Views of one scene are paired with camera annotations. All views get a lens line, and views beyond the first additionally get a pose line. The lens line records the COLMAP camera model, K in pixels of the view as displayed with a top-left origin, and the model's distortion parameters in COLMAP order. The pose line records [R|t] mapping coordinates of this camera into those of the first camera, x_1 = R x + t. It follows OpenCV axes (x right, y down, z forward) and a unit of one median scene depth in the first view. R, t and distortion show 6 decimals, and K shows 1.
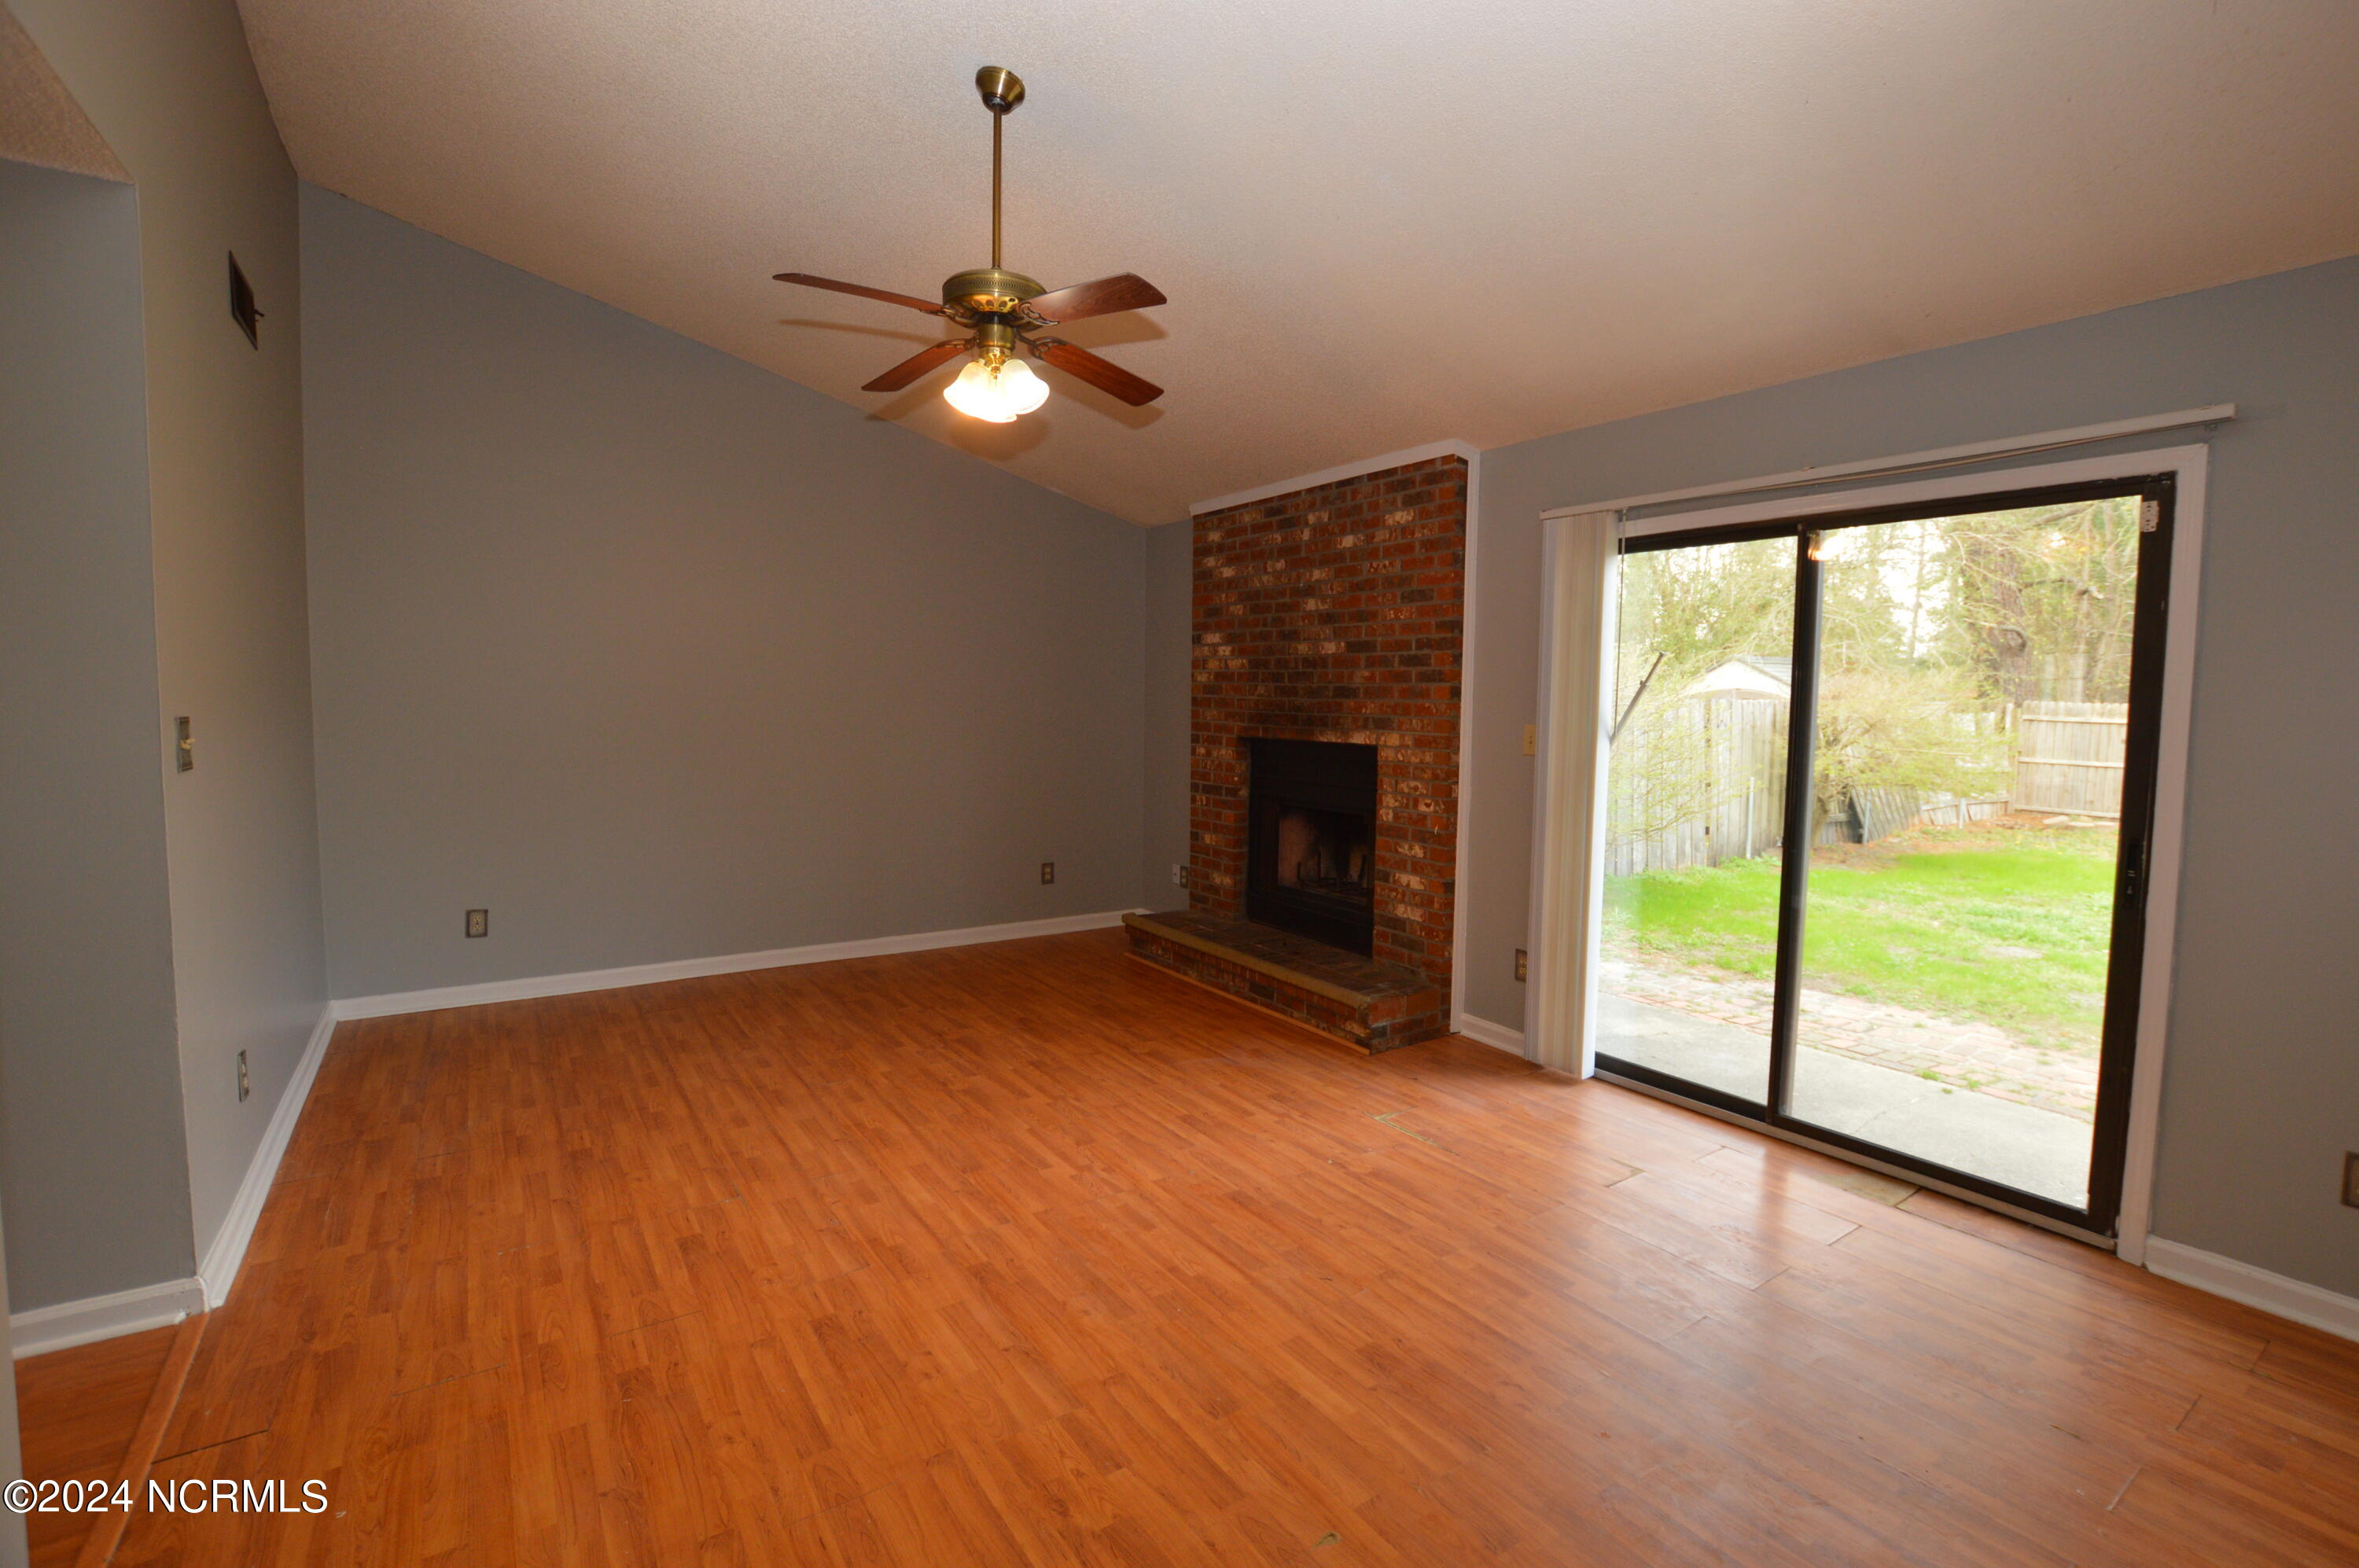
lens RADIAL K [[1036.2, 0, 1179.5], [0, 1036.2, 784.0], [0, 0, 1]] dist [-0.034074, 0.000253]
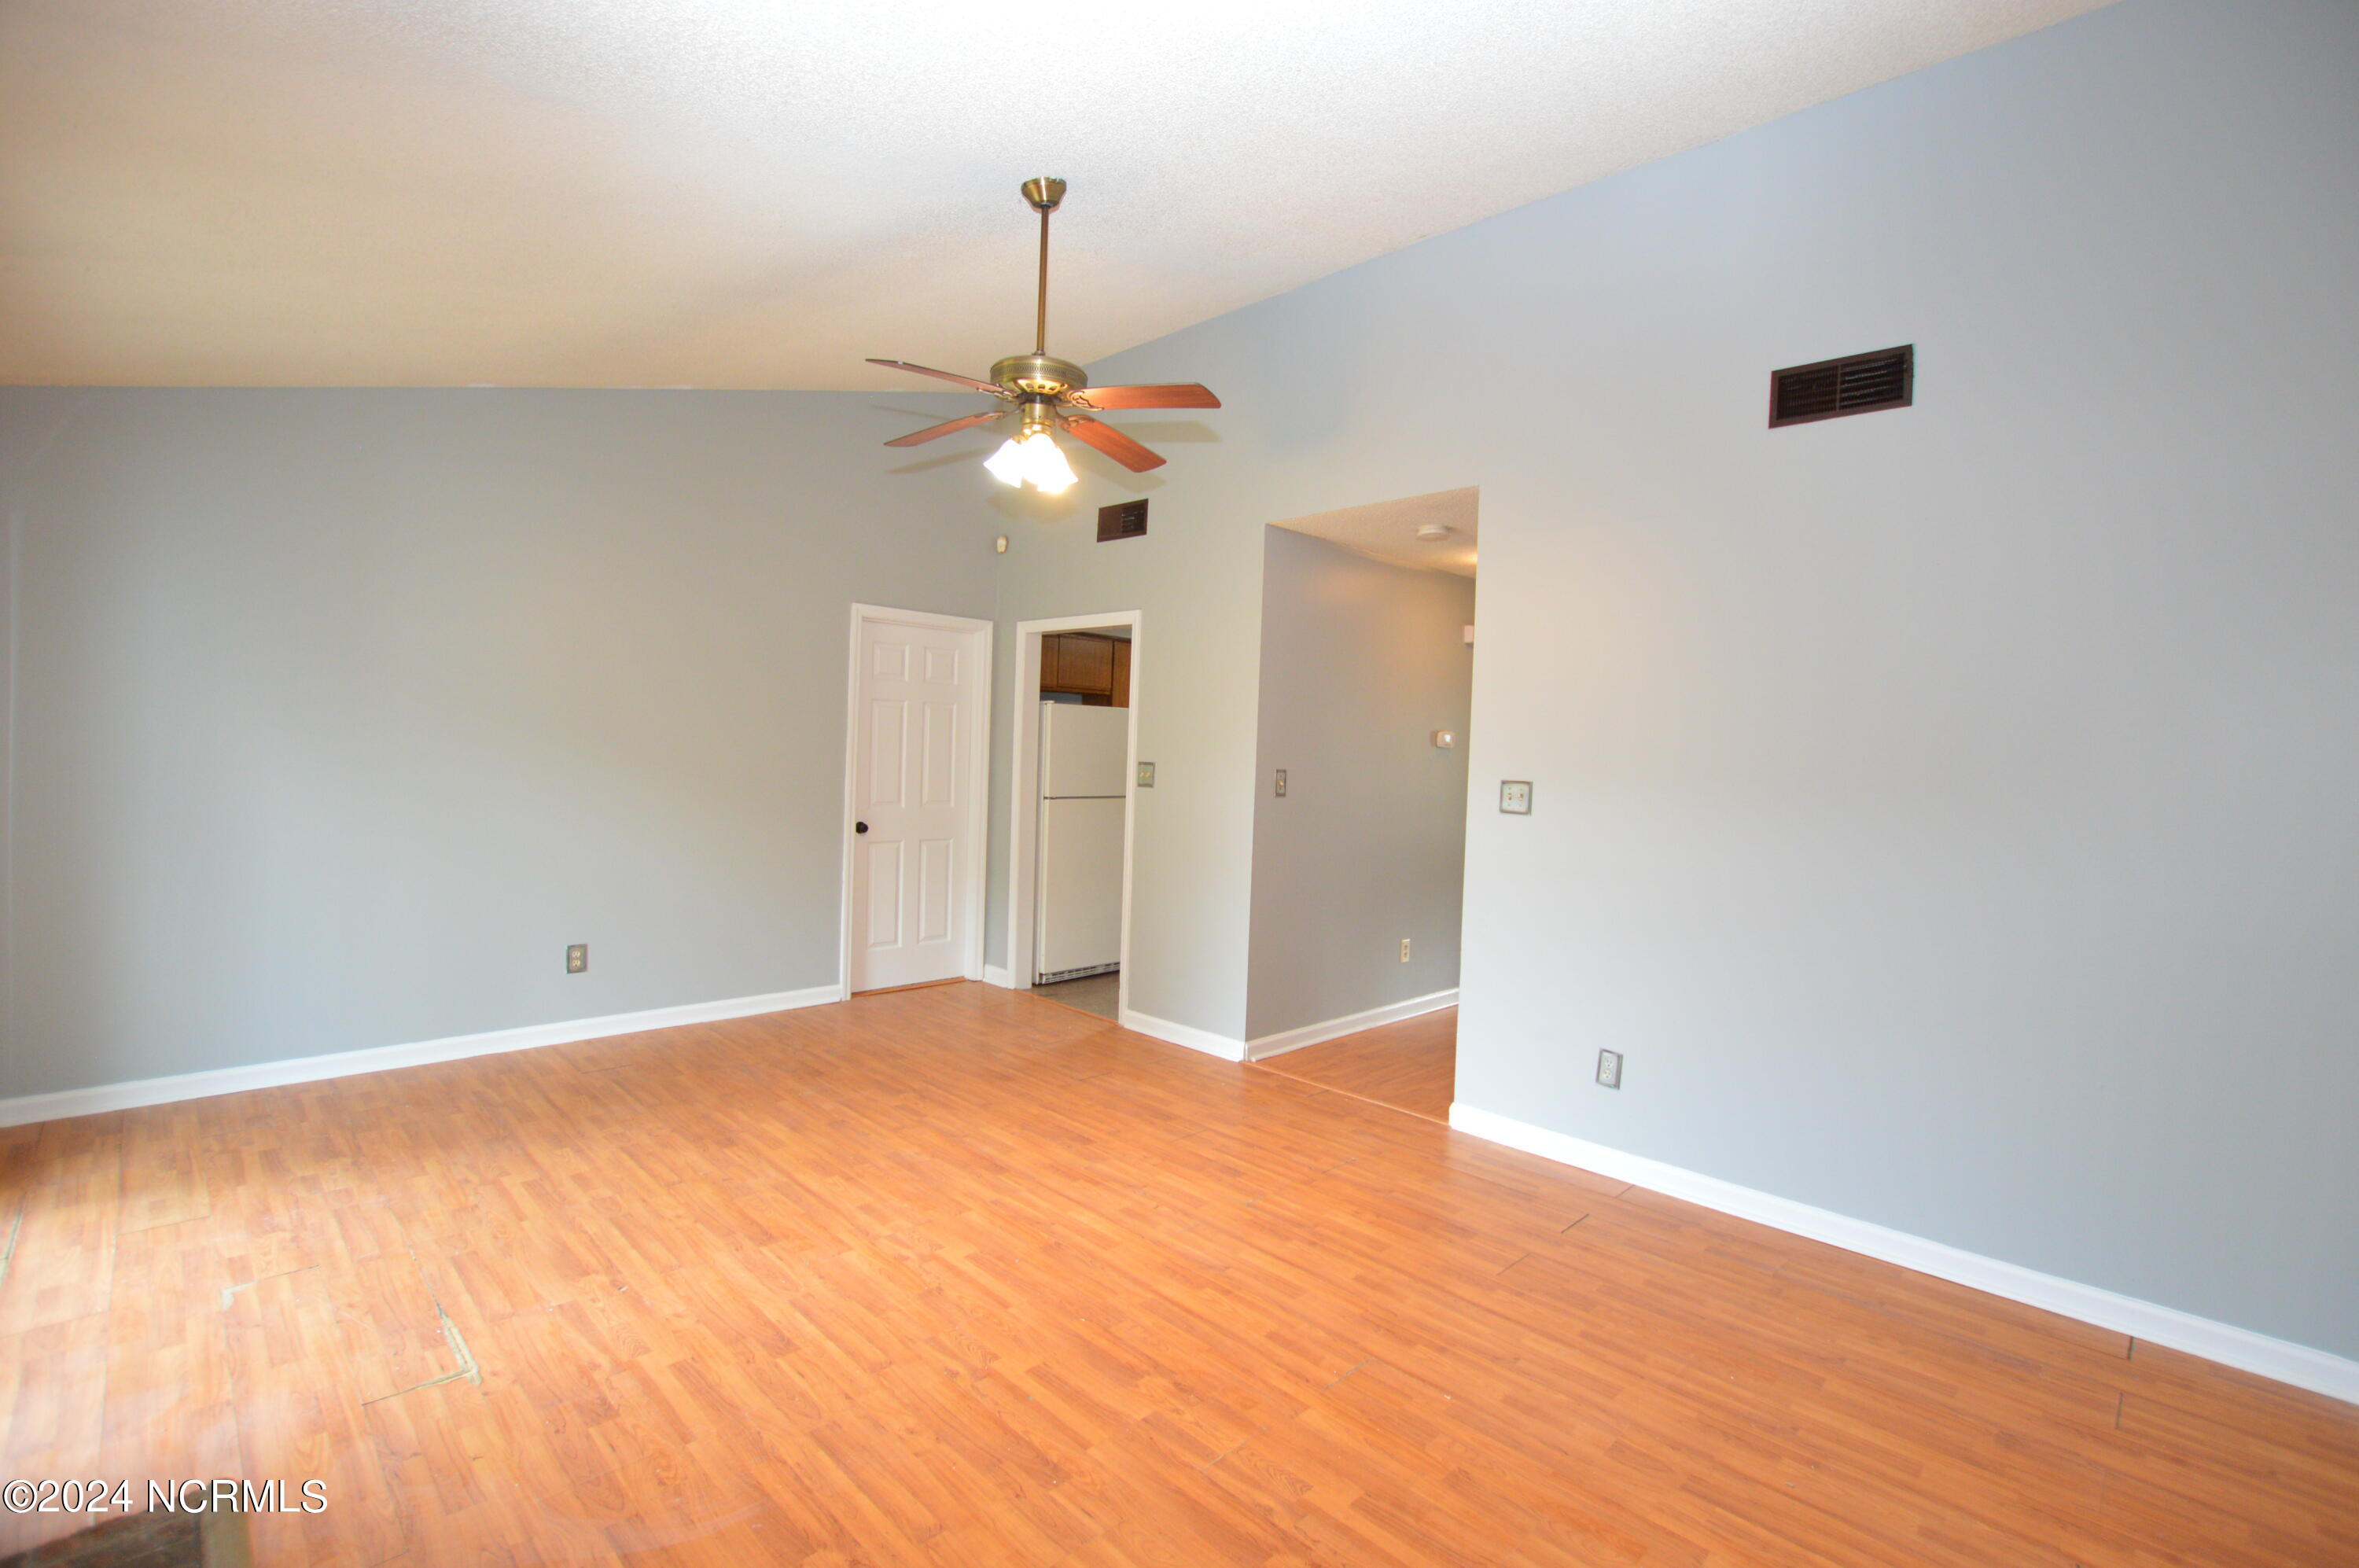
lens RADIAL K [[1036.2, 0, 1179.5], [0, 1036.2, 784.0], [0, 0, 1]] dist [-0.034074, 0.000253]
pose [[-0.980118, -0.045524, -0.193121, -0.116001], [-0.068173, 0.991333, 0.112301, -0.156798], [0.186334, 0.123234, -0.974727, 1.881644]]
